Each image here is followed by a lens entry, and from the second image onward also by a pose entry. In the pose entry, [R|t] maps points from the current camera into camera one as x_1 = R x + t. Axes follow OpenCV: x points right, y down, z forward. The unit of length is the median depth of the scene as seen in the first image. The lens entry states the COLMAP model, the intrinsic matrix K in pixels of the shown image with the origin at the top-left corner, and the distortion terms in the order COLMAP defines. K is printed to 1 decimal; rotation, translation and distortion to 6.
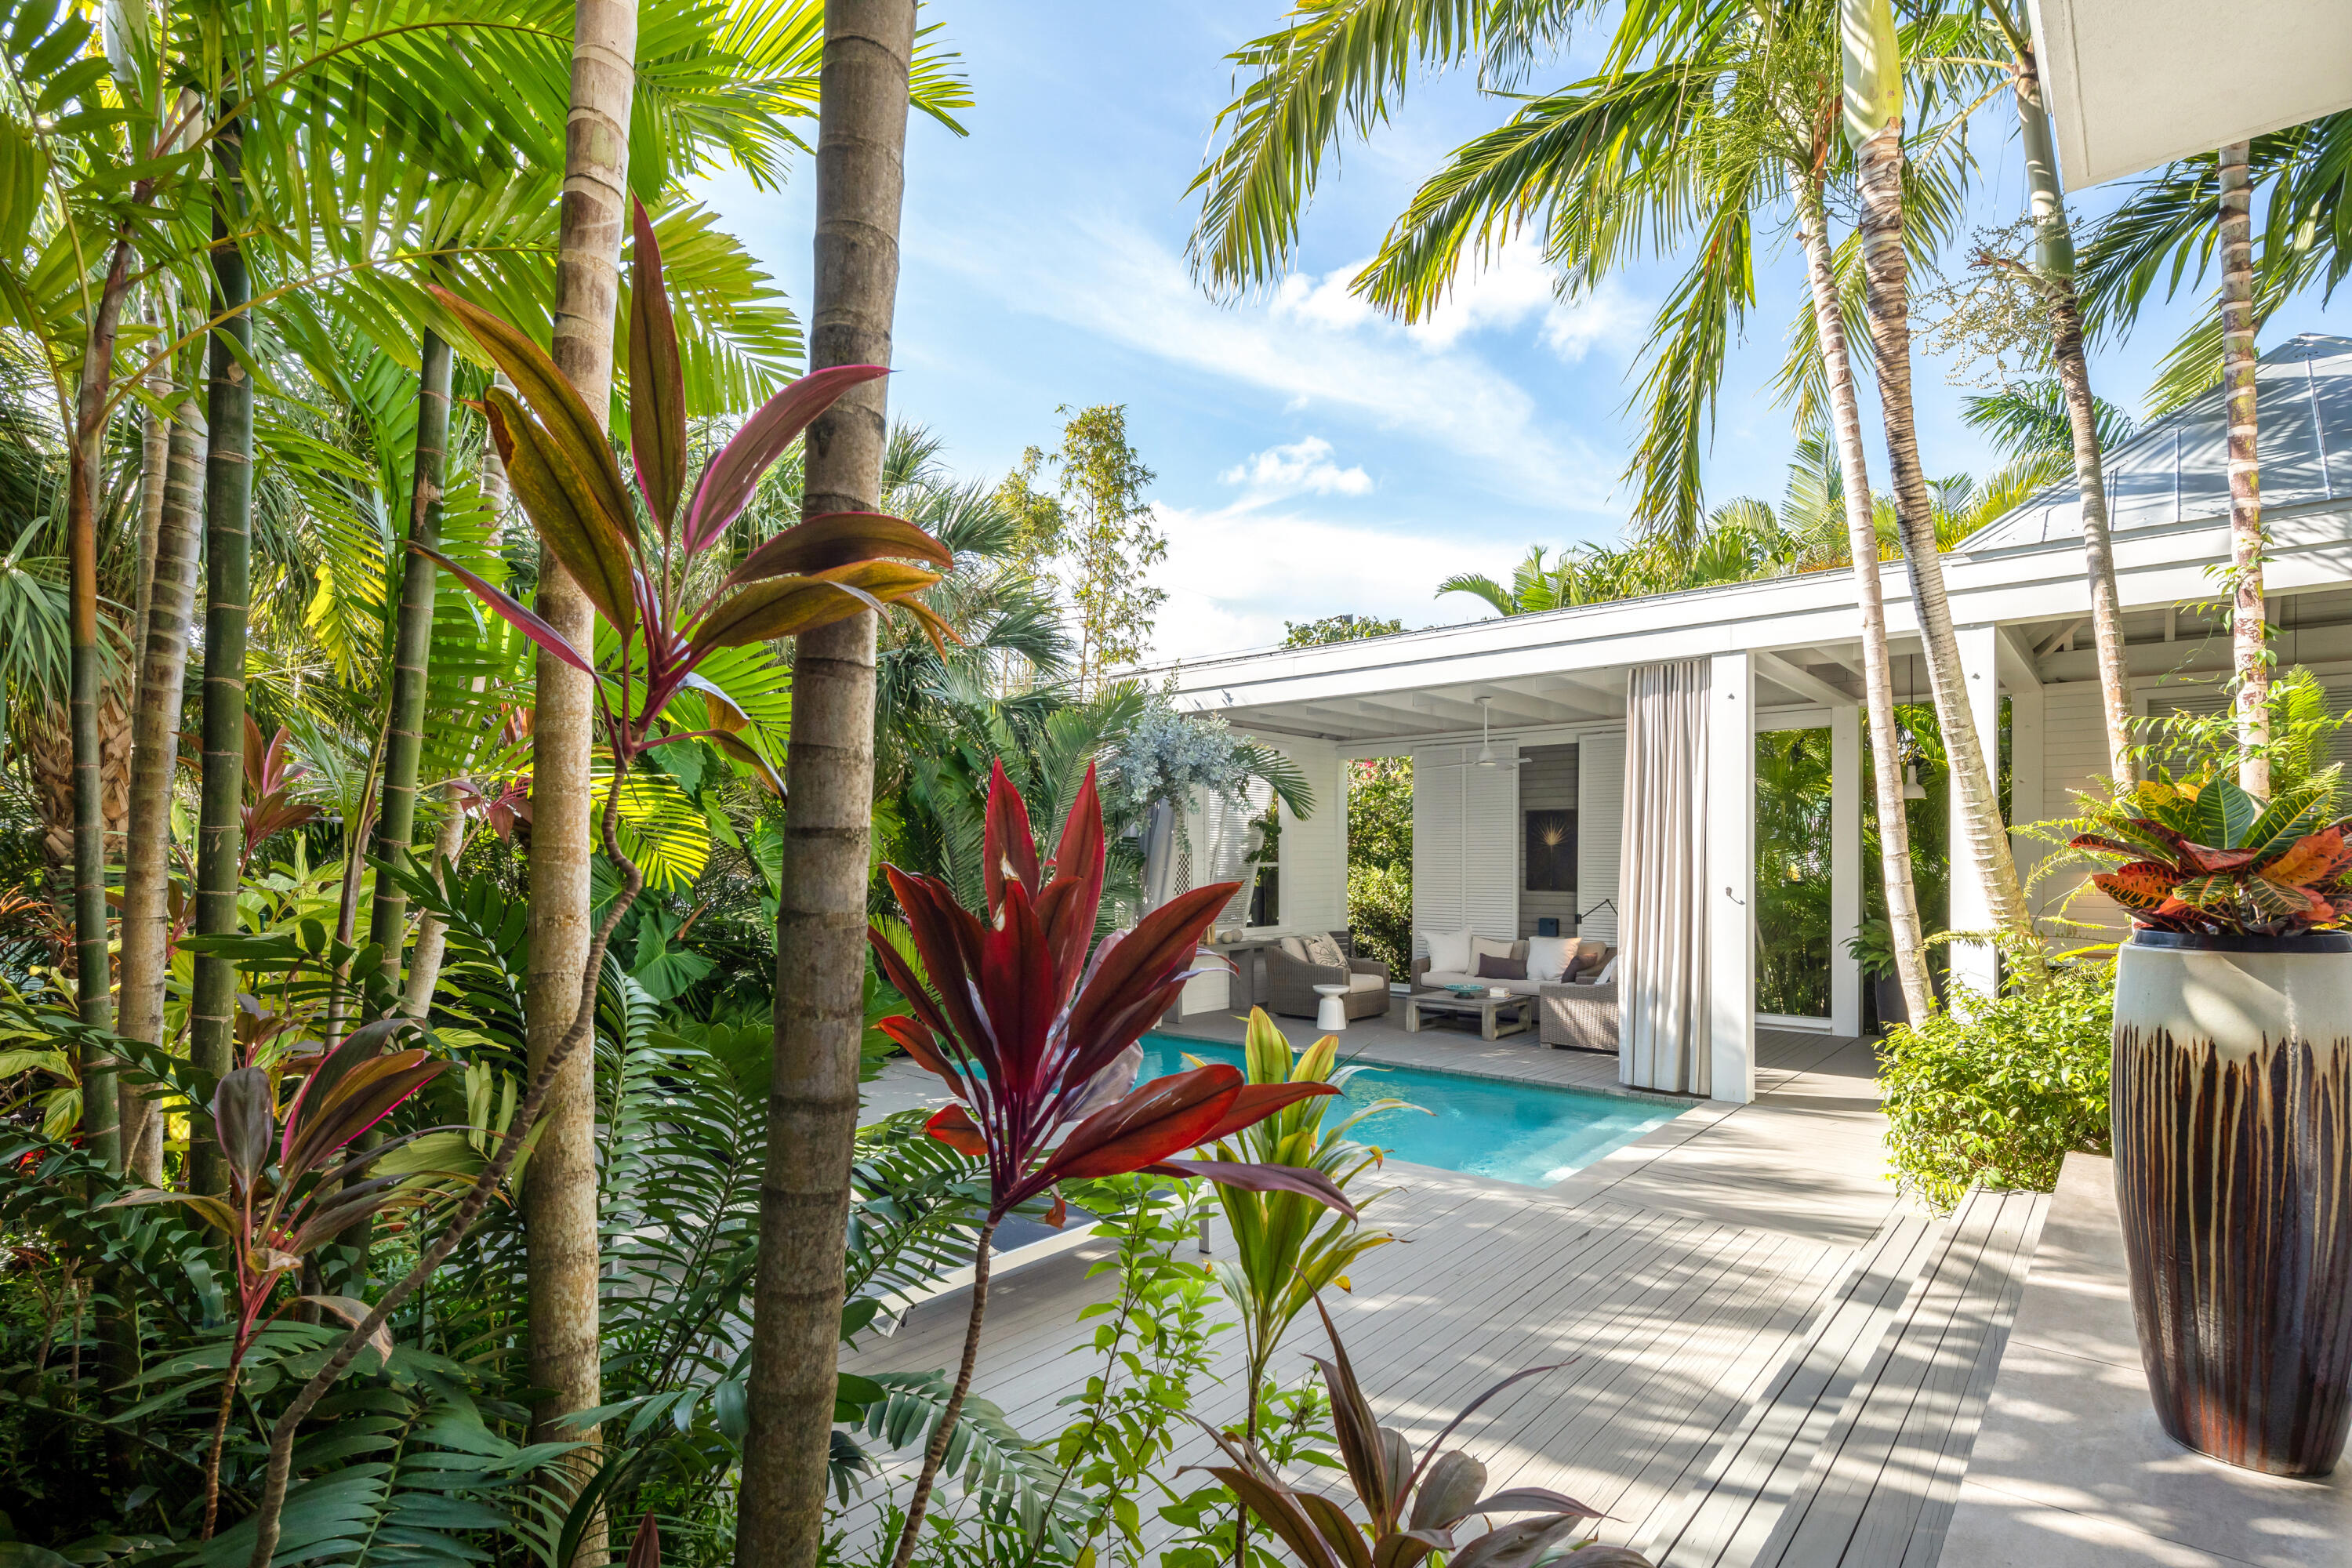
lens RADIAL K [[1149.4, 0, 1174.9], [0, 1149.4, 839.5], [0, 0, 1]] dist [-0.000500, -0.000402]
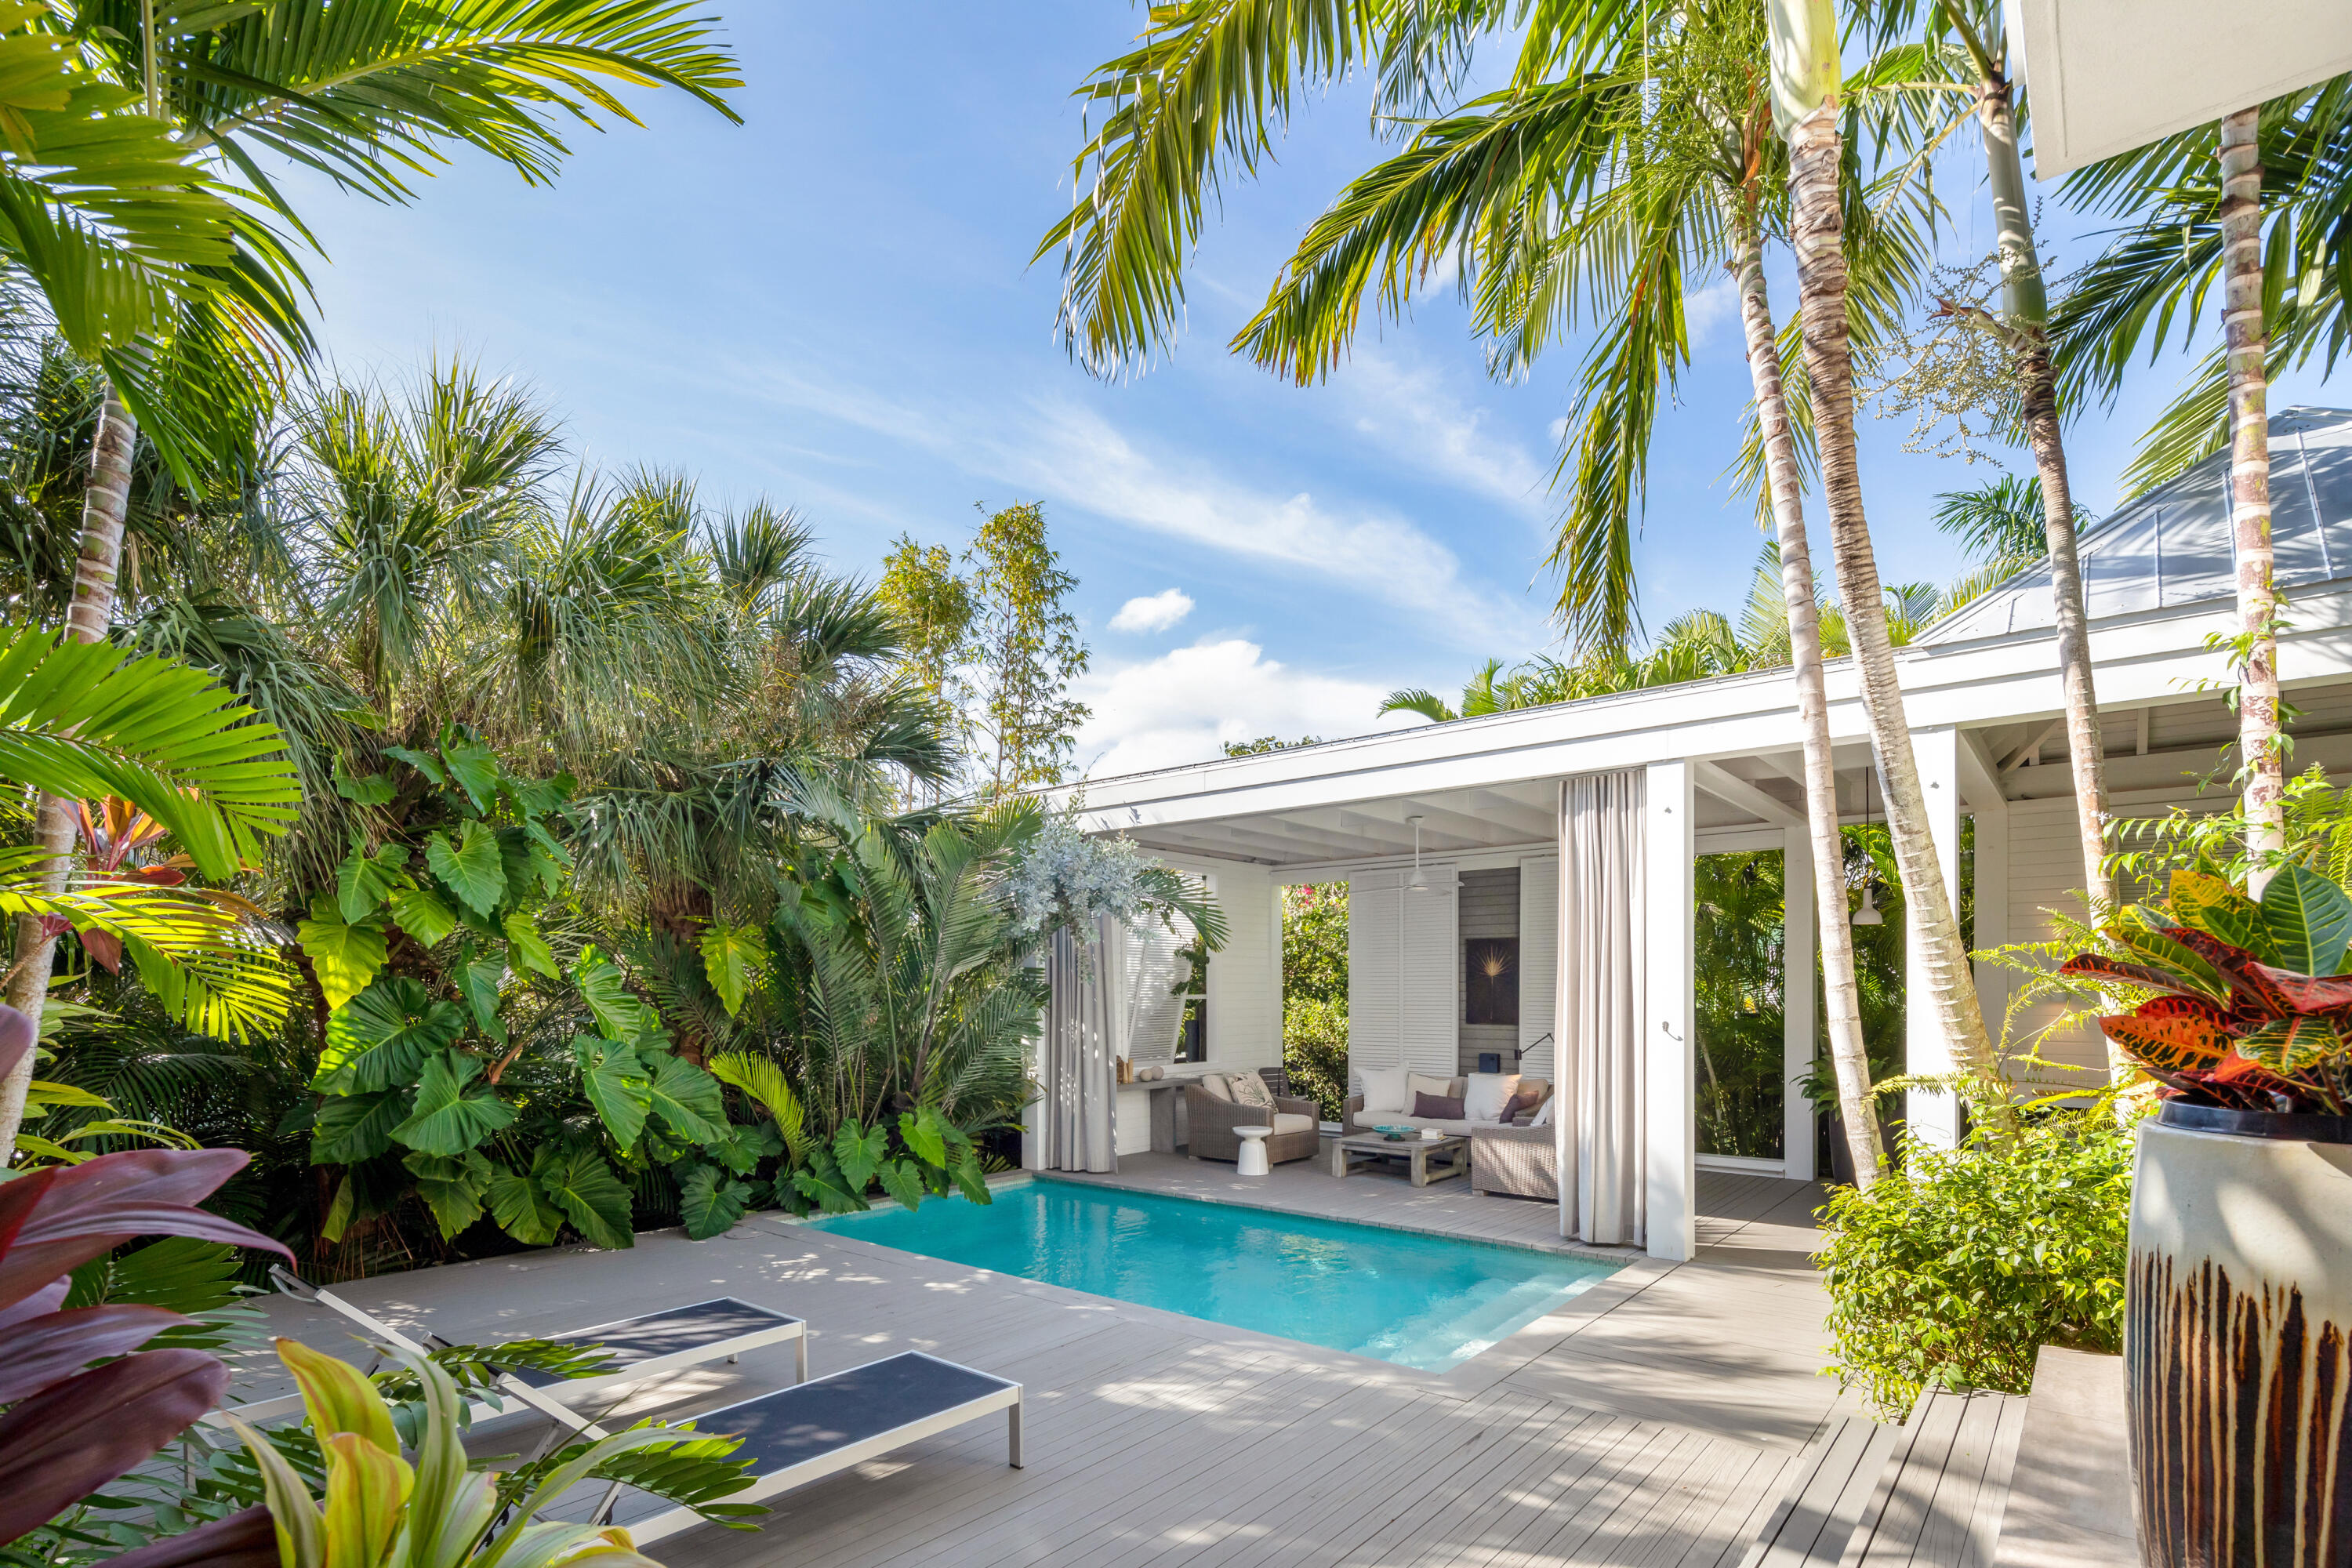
lens RADIAL K [[1146.8, 0, 1179.9], [0, 1146.8, 974.5], [0, 0, 1]] dist [0.001215, -0.000659]
pose [[0.999711, -0.001572, 0.023999, 0.085992], [0.001503, 0.999995, 0.002890, 0.001444], [-0.024003, -0.002853, 0.999708, 0.118302]]
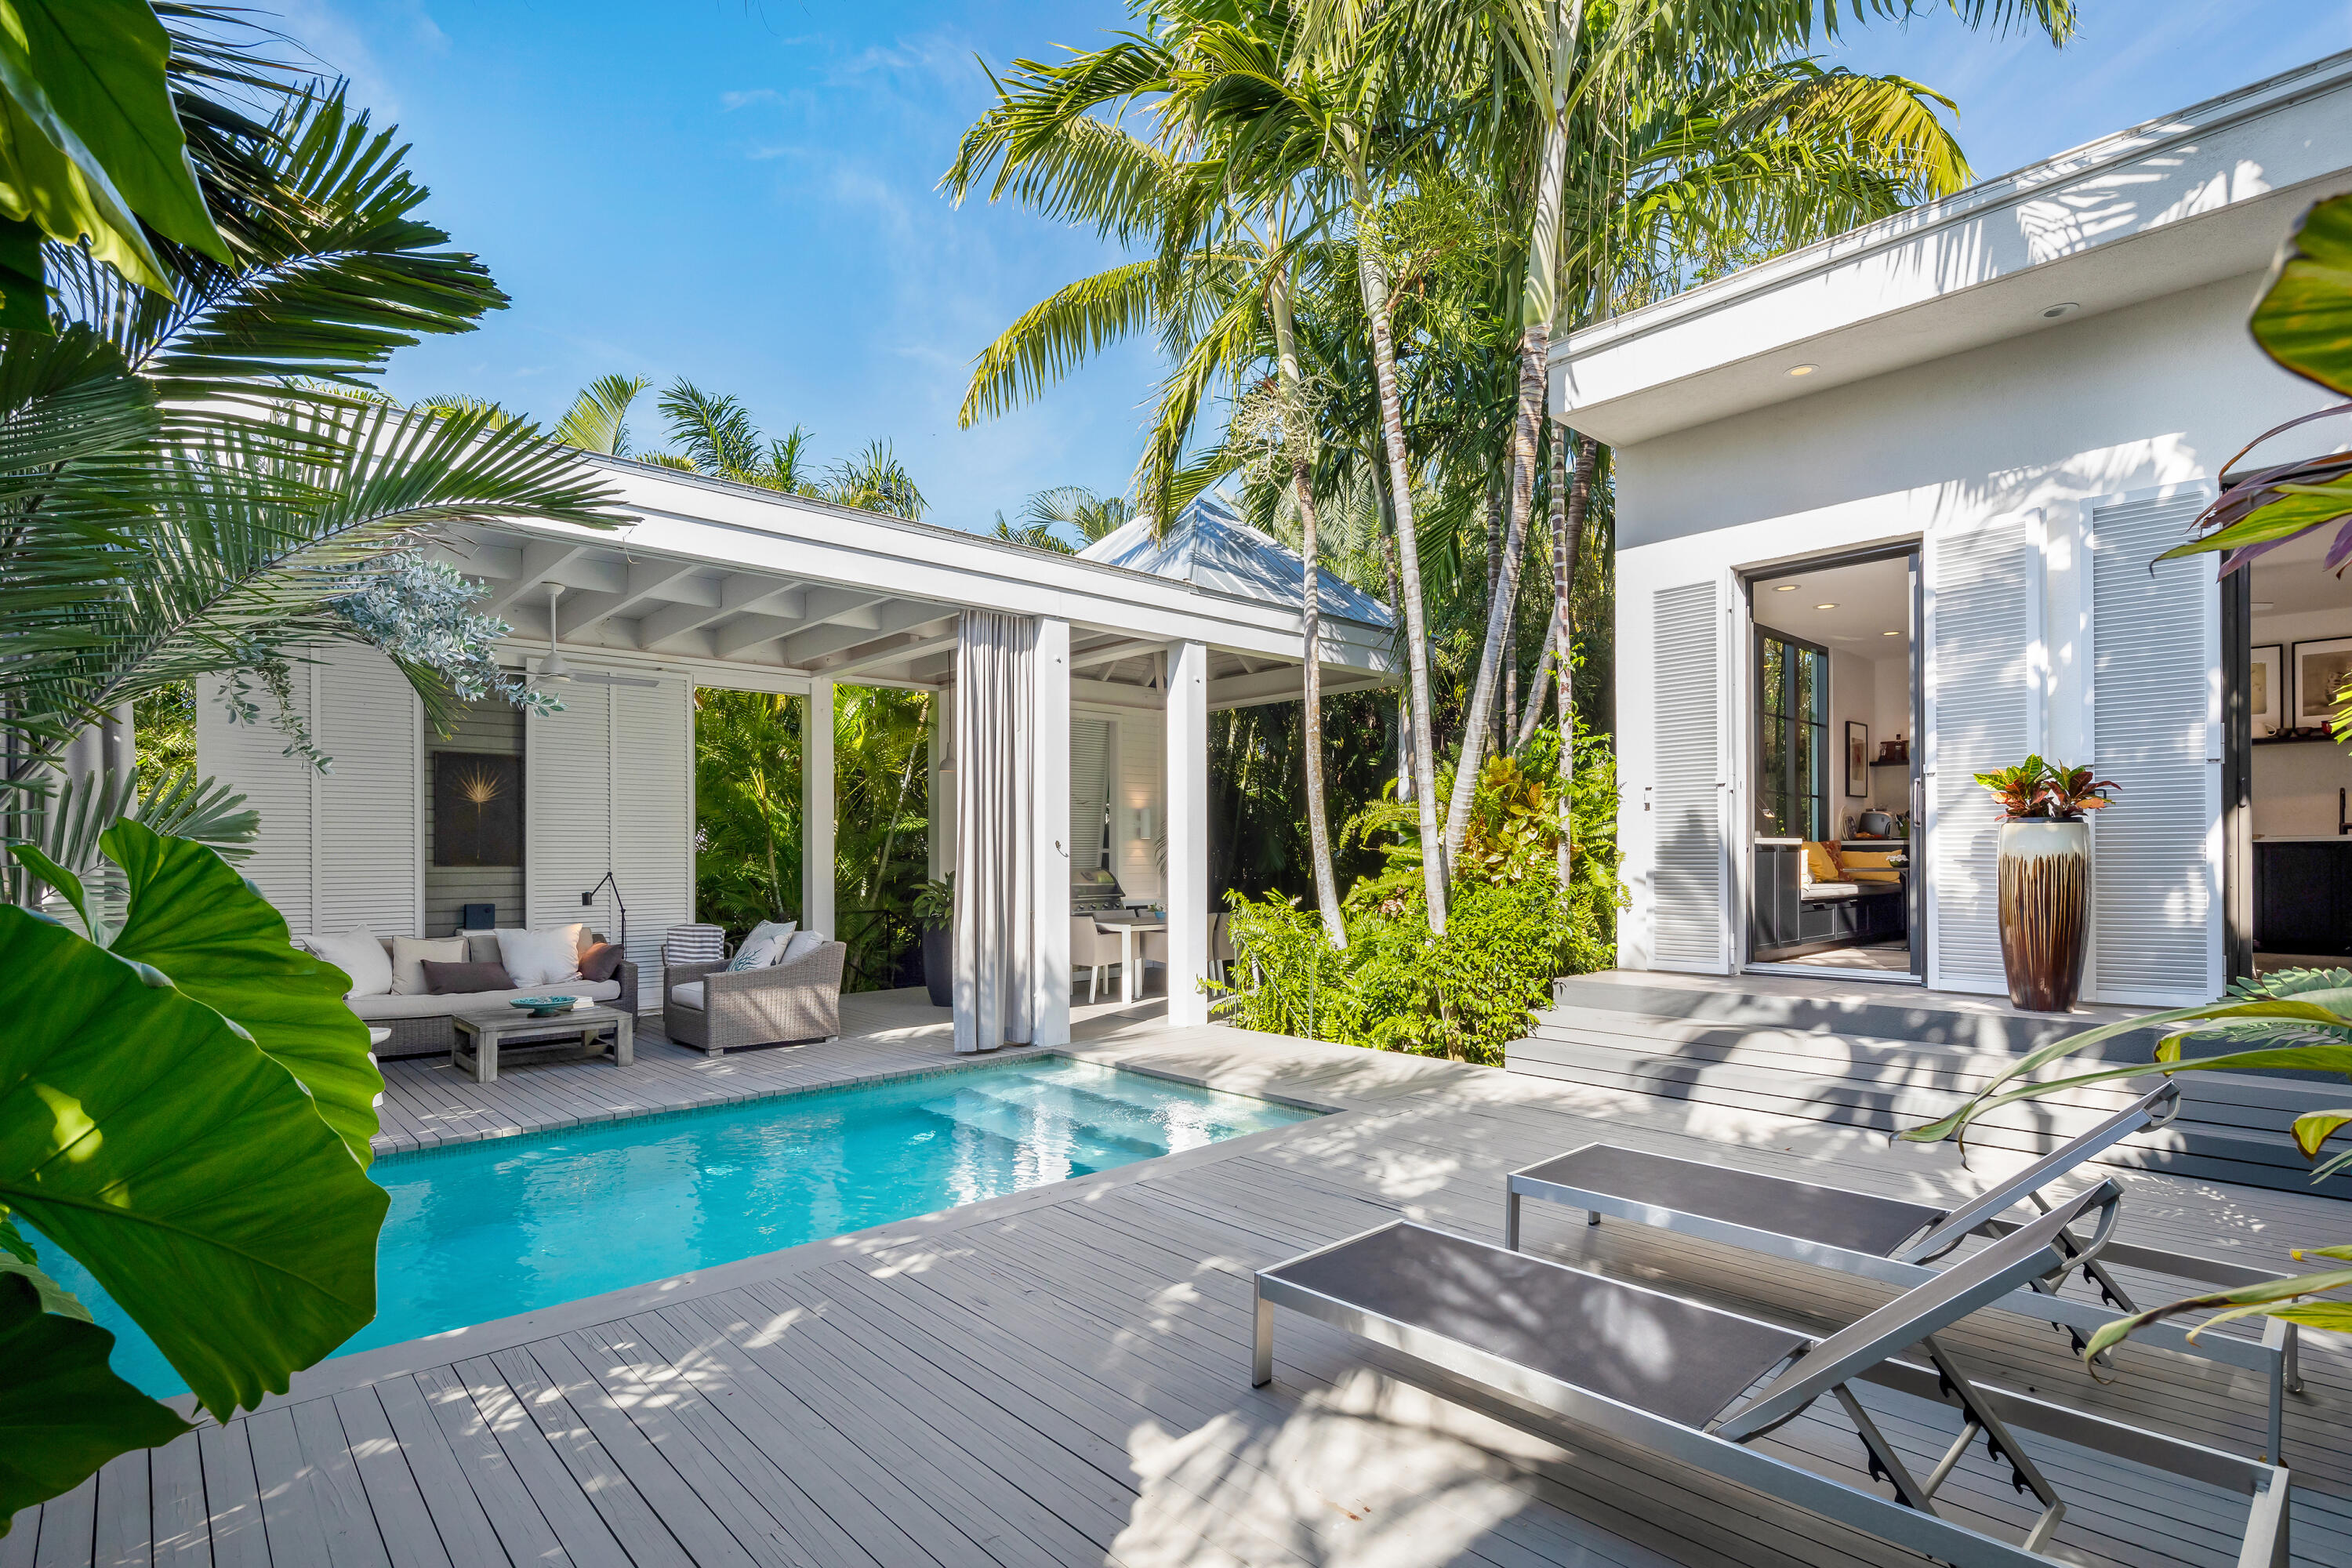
lens RADIAL K [[1098.8, 0, 1219.5], [0, 1098.8, 848.8], [0, 0, 1]] dist [0.000594, -0.000024]
pose [[0.084119, 0.003196, 0.996451, -0.550012], [-0.009739, 0.999950, -0.002385, 0.053982], [-0.996408, -0.009503, 0.084146, 0.830688]]
